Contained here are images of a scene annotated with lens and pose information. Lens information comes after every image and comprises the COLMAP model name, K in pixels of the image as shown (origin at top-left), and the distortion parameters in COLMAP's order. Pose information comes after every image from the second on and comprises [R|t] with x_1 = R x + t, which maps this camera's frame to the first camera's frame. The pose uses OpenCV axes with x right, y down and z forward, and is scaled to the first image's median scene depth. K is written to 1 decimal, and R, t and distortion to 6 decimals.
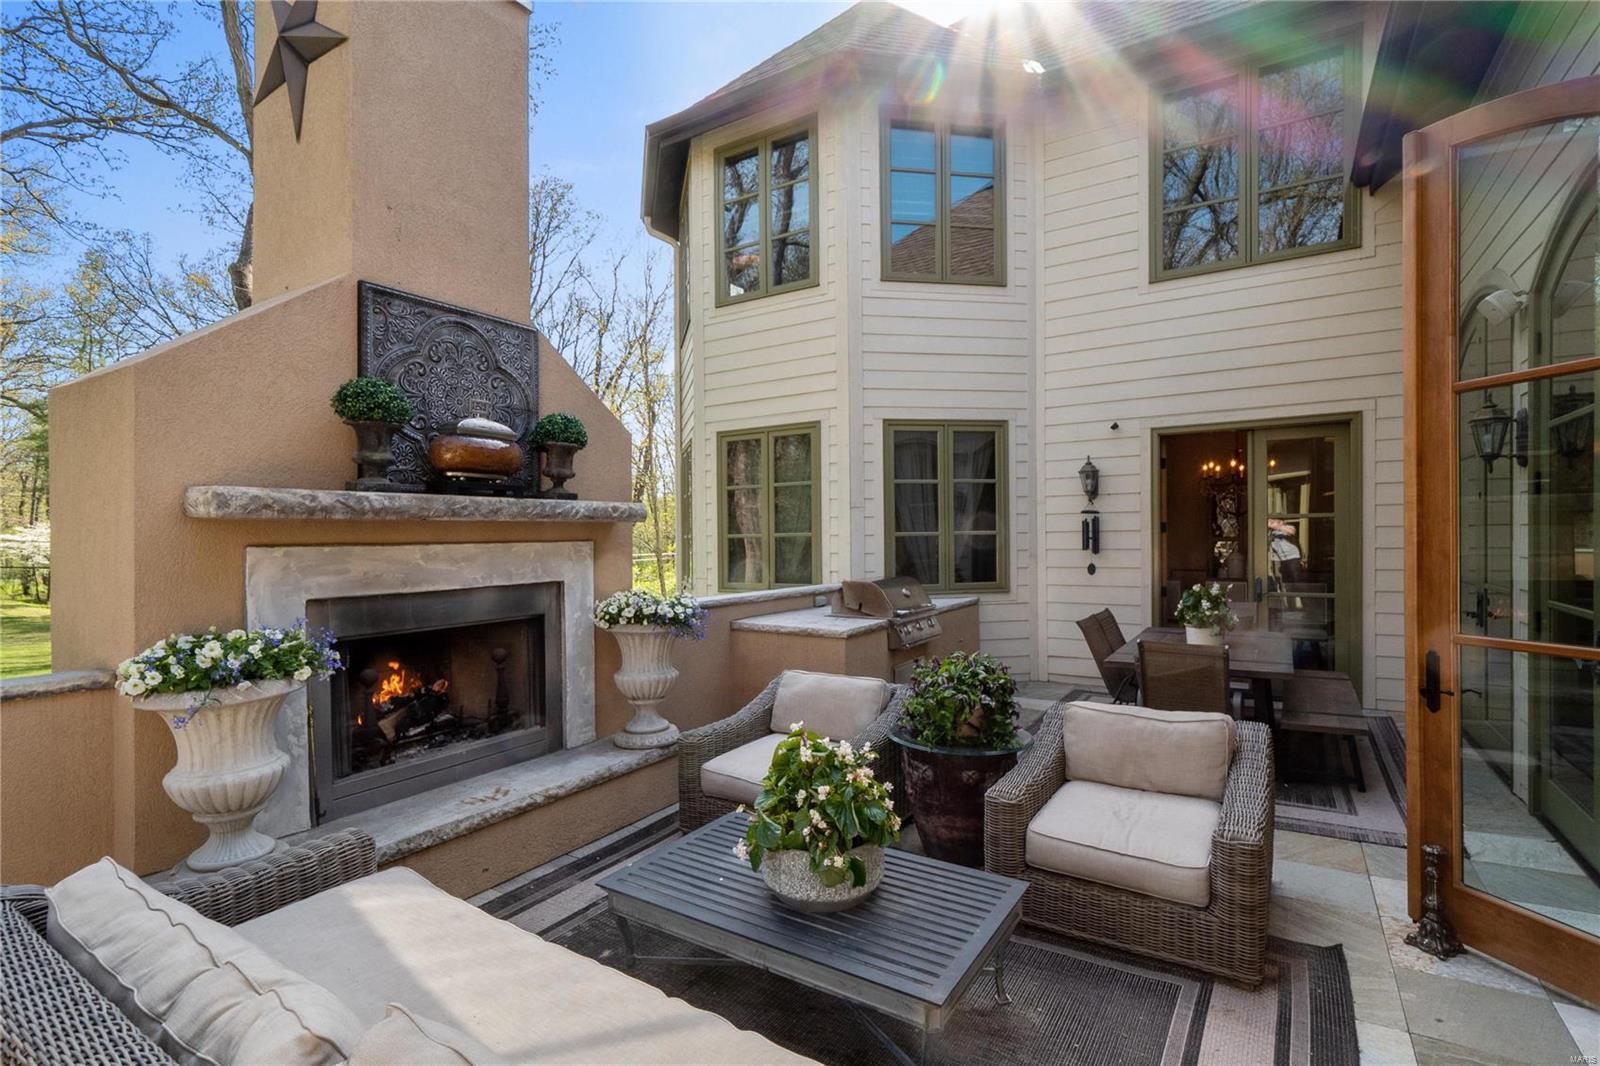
lens RADIAL K [[751.1, 0, 795.1], [0, 751.1, 547.1], [0, 0, 1]] dist [0.000761, -0.000015]
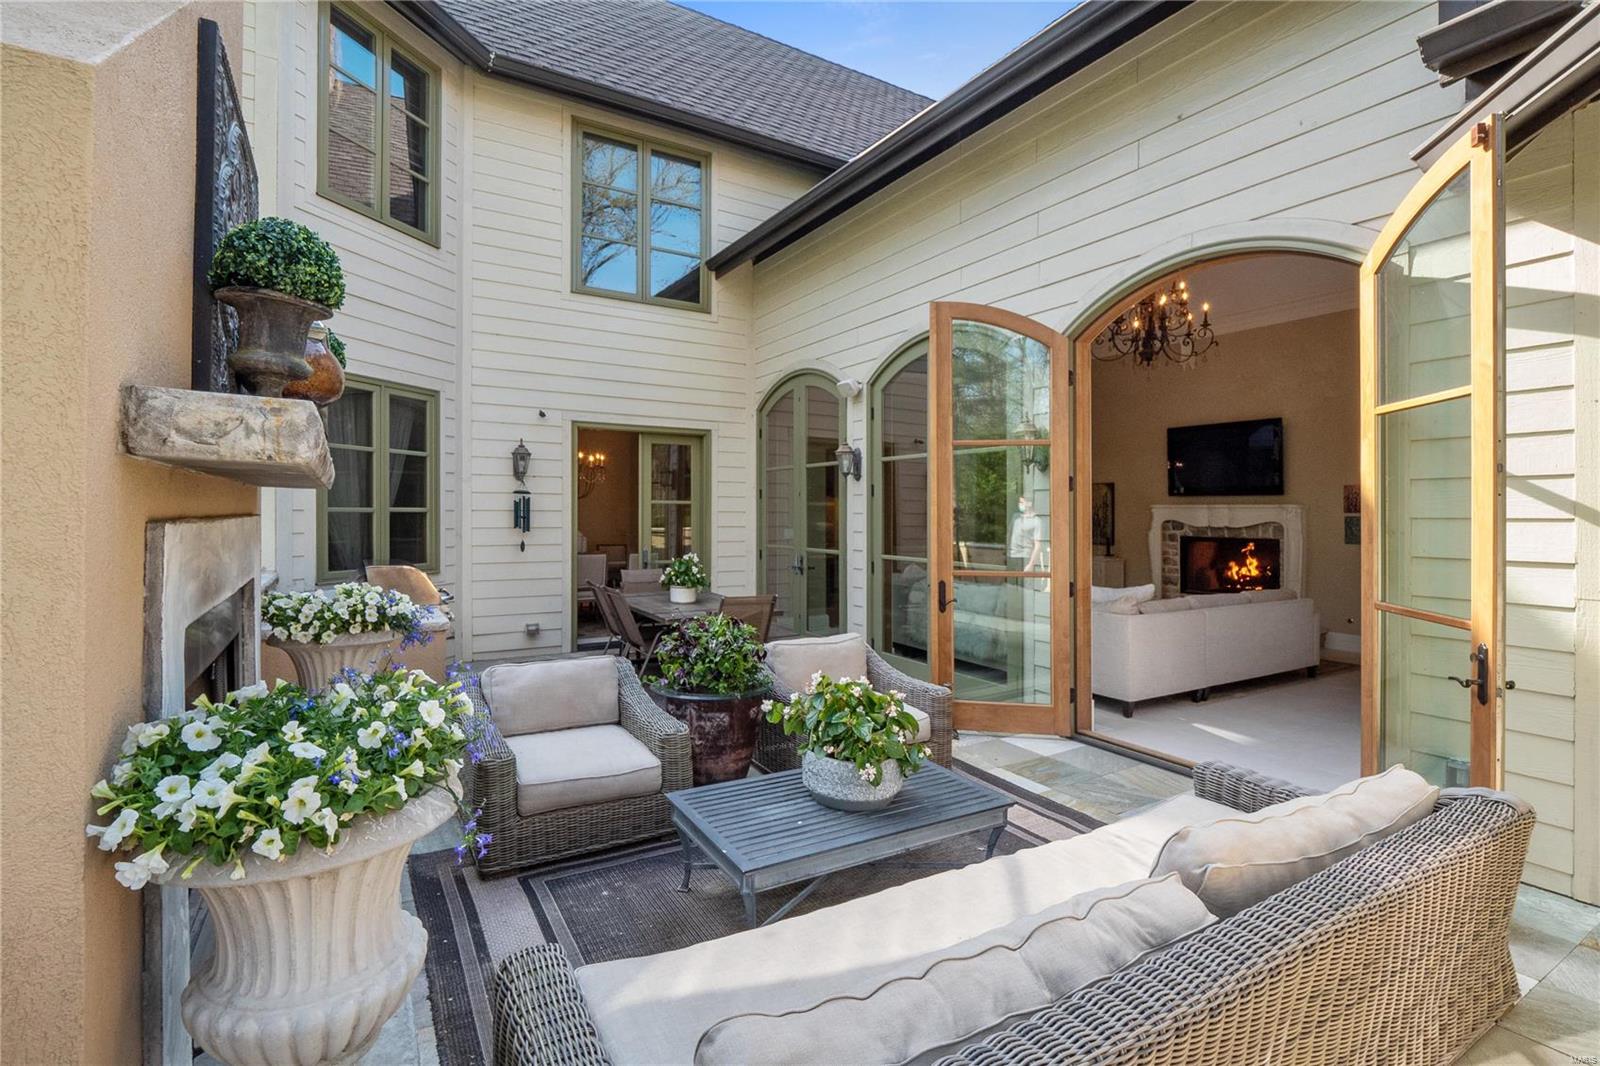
lens RADIAL K [[764.9, 0, 799.9], [0, 764.9, 525.4], [0, 0, 1]] dist [-0.000608, -0.000249]
pose [[0.448714, 0.000812, 0.893675, -0.372677], [-0.000305, 1.000000, -0.000755, 0.000591], [-0.893675, 0.000066, 0.448714, 0.164605]]
